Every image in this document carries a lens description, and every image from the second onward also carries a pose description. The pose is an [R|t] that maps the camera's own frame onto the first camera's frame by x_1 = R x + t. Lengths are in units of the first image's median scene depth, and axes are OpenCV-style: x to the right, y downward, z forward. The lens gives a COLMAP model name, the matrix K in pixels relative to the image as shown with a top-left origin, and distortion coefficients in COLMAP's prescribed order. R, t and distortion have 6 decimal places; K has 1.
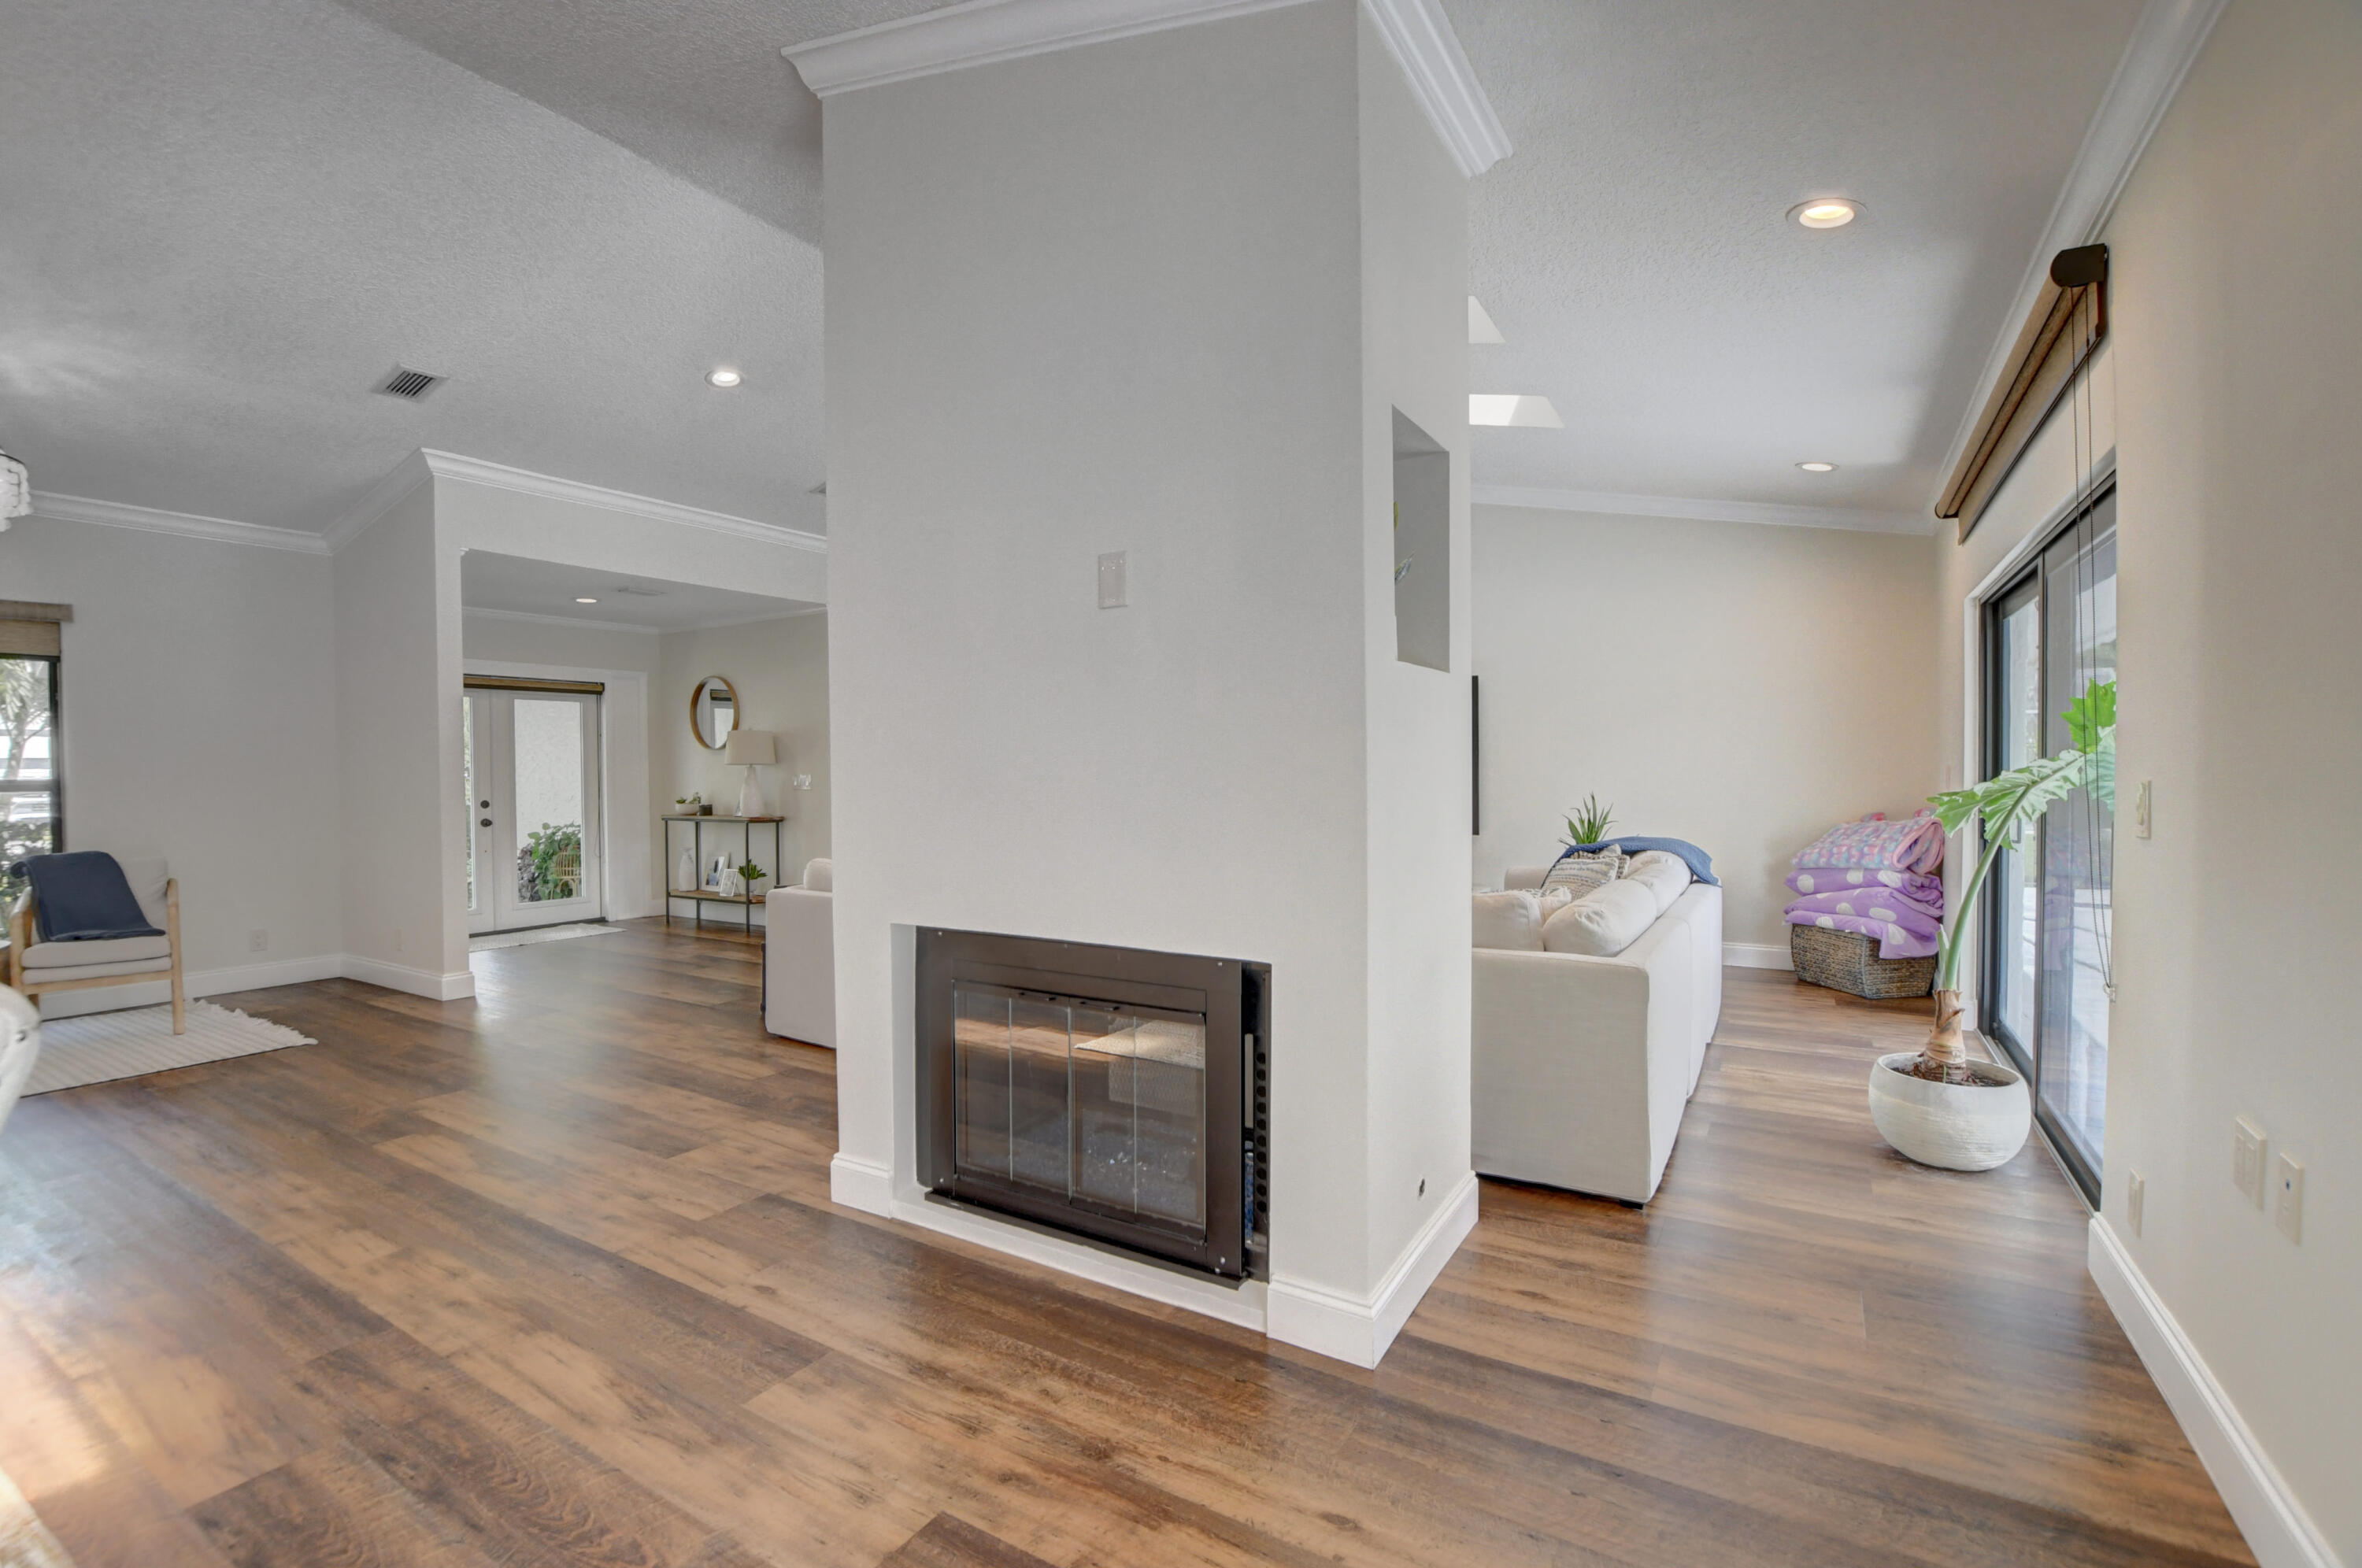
lens RADIAL K [[1033.3, 0, 1173.1], [0, 1033.3, 784.7], [0, 0, 1]] dist [-0.027787, 0.000304]
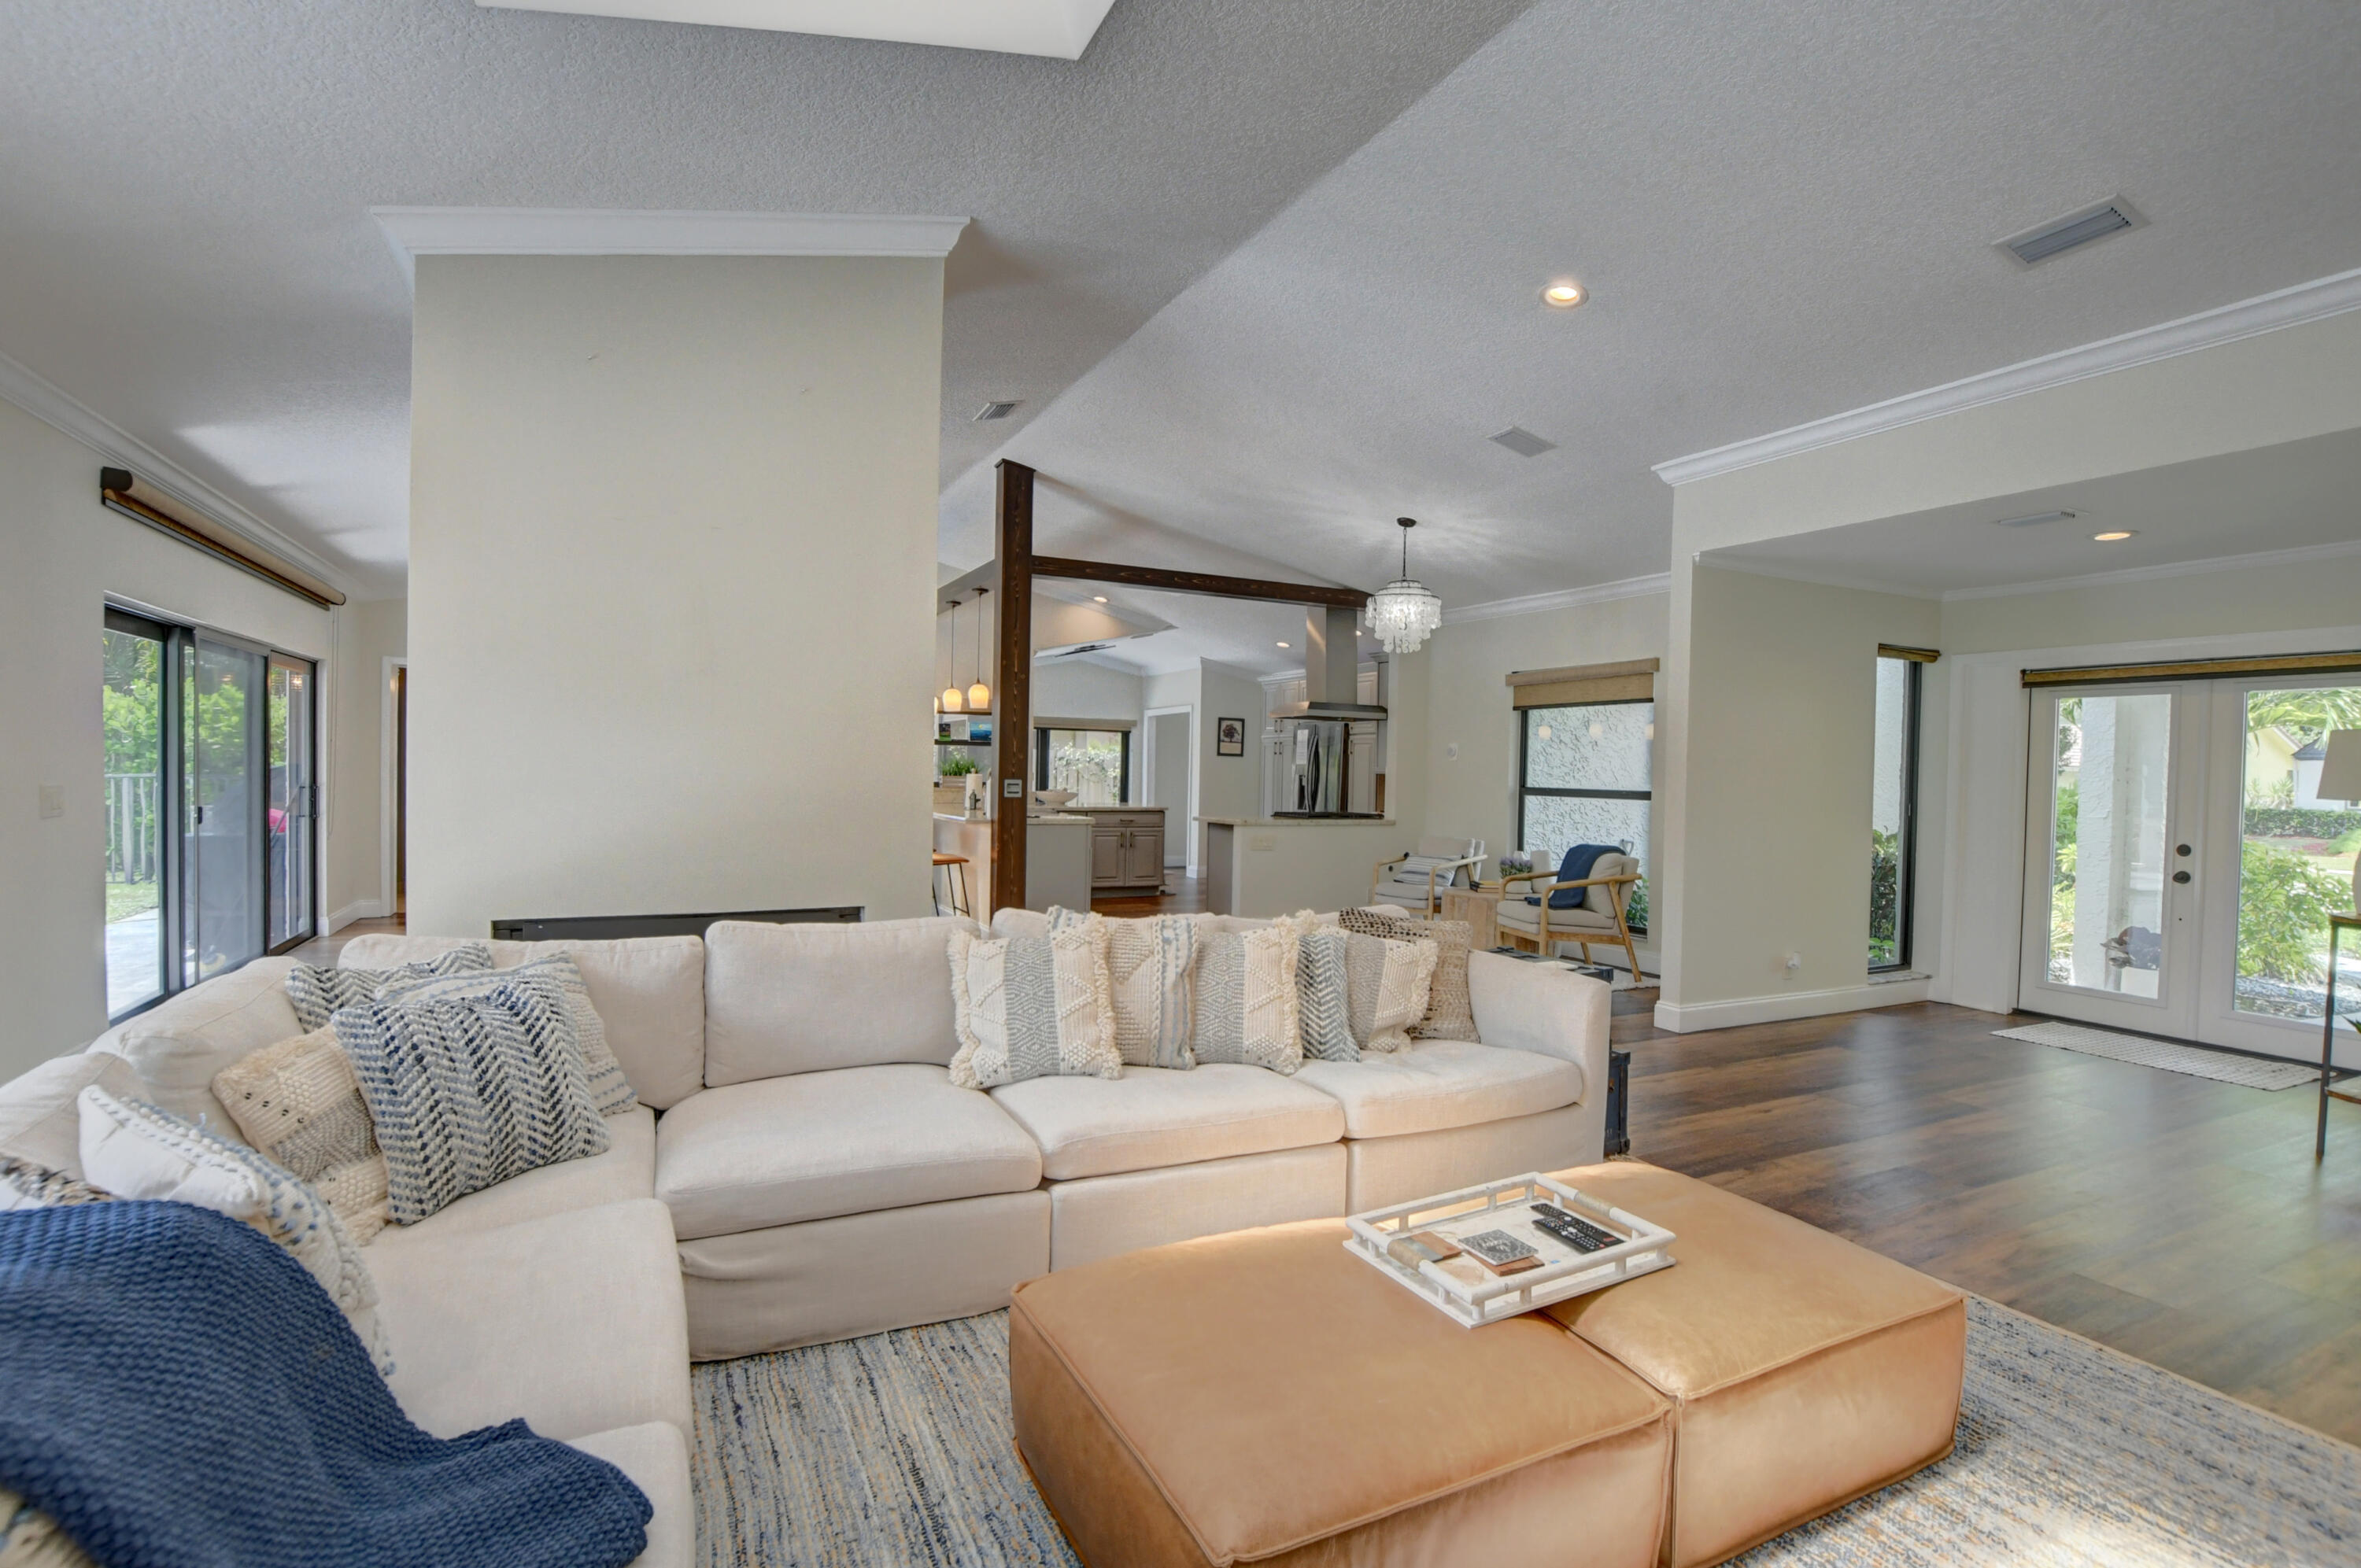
lens RADIAL K [[1079.0, 0, 1156.6], [0, 1079.0, 791.1], [0, 0, 1]] dist [-0.021493, -0.000496]
pose [[-0.536016, 0.017874, -0.844018, 0.383762], [-0.029612, 0.998763, 0.039957, -0.037443], [0.843688, 0.046411, -0.534824, 1.067793]]
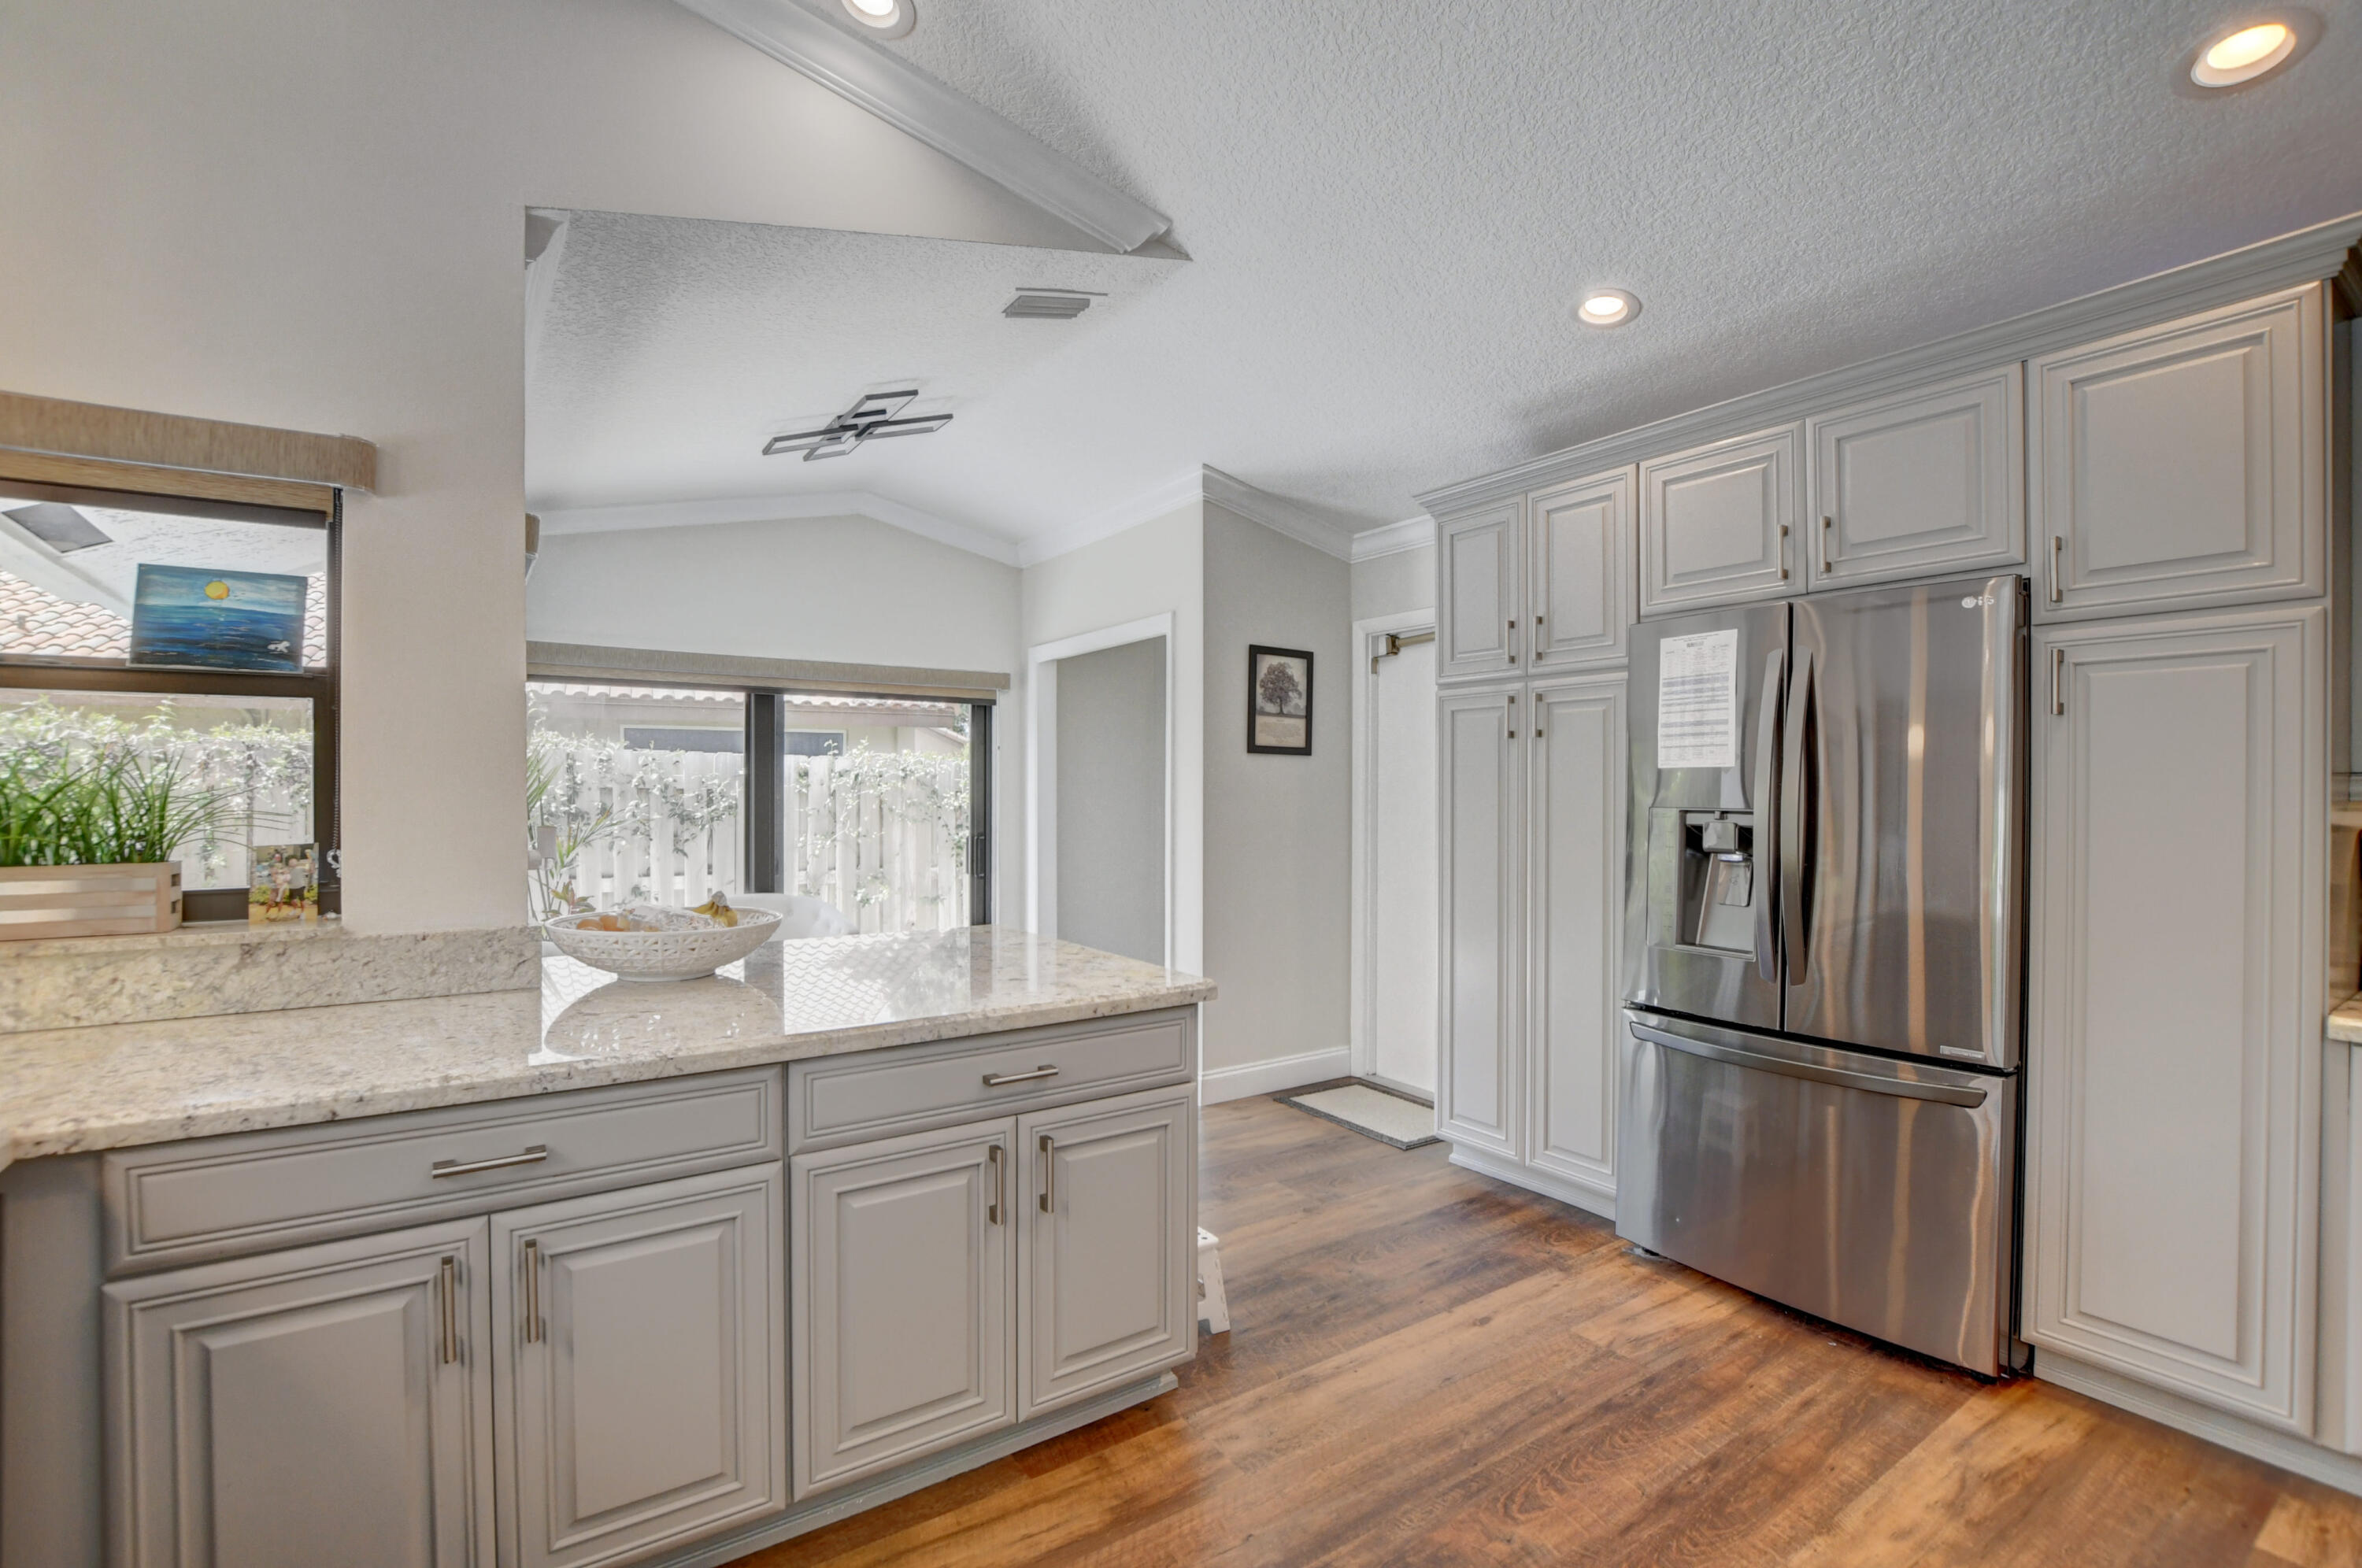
lens RADIAL K [[1033.3, 0, 1173.1], [0, 1033.3, 784.7], [0, 0, 1]] dist [-0.027787, 0.000304]
pose [[-0.389845, 0.008327, -0.920843, -0.877425], [-0.012927, 0.999811, 0.014514, -0.010913], [0.920790, 0.017562, -0.389664, 0.200596]]
